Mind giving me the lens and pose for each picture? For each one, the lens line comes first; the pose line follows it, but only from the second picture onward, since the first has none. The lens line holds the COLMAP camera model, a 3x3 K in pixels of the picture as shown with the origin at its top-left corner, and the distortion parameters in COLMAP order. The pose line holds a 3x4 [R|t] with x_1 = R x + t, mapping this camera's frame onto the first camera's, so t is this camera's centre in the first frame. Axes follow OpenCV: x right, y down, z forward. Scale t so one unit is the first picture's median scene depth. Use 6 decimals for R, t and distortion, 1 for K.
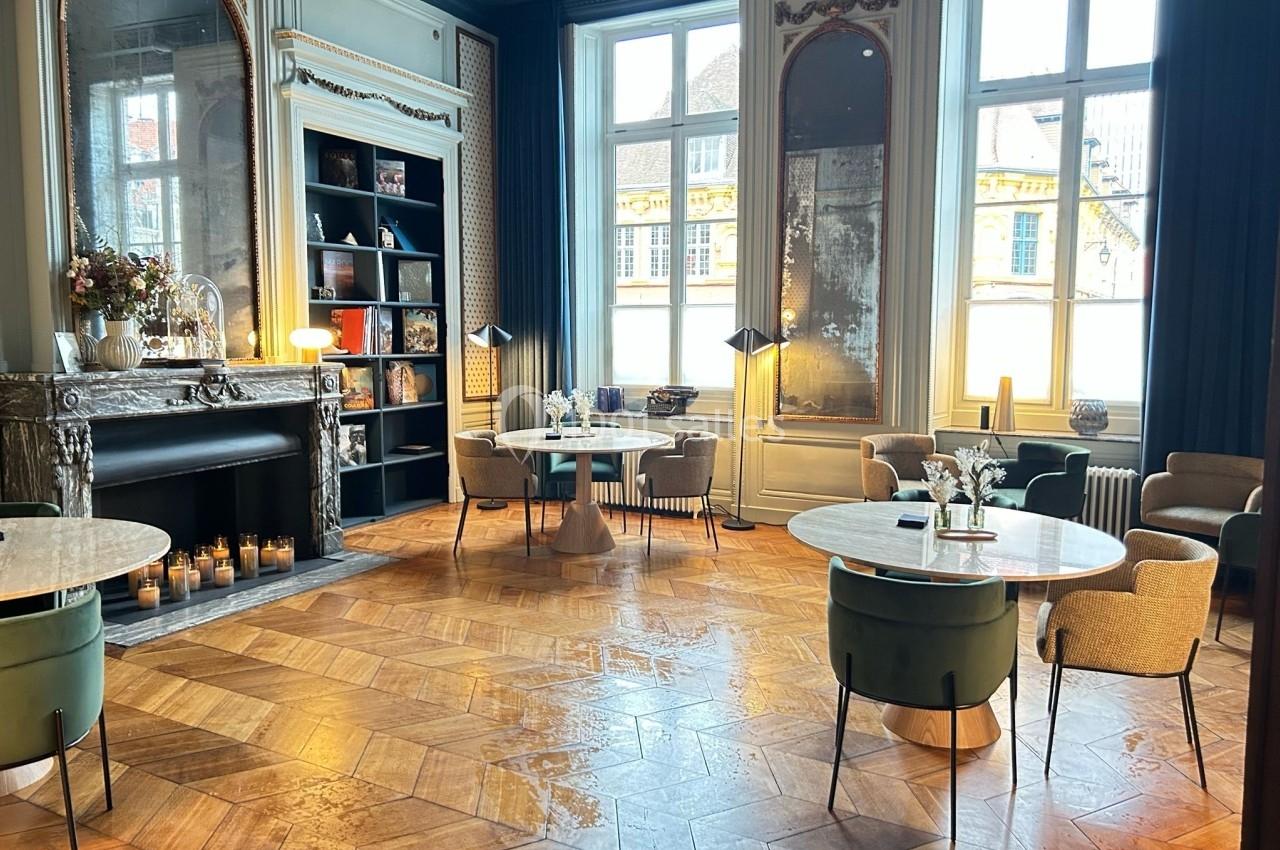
lens RADIAL K [[962.3, 0, 640.0], [0, 962.3, 425.0], [0, 0, 1]] dist [0.030124, -0.002431]
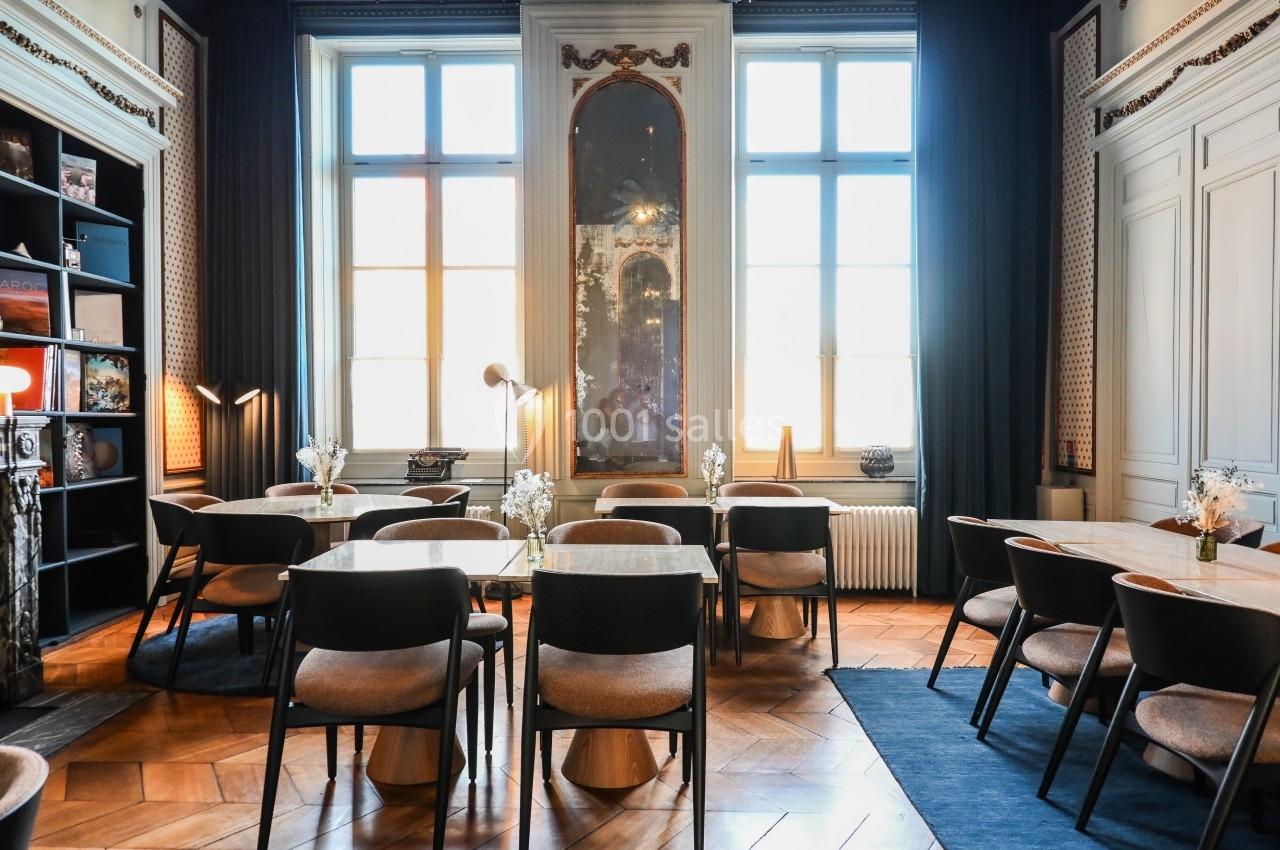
lens RADIAL K [[877.0, 0, 640.0], [0, 877.0, 425.0], [0, 0, 1]] dist [-0.001538, 0.001498]
pose [[0.886042, -0.012159, 0.463446, -0.211268], [0.052538, 0.995850, -0.074318, 0.010650], [-0.460619, 0.090197, 0.883003, 0.238599]]
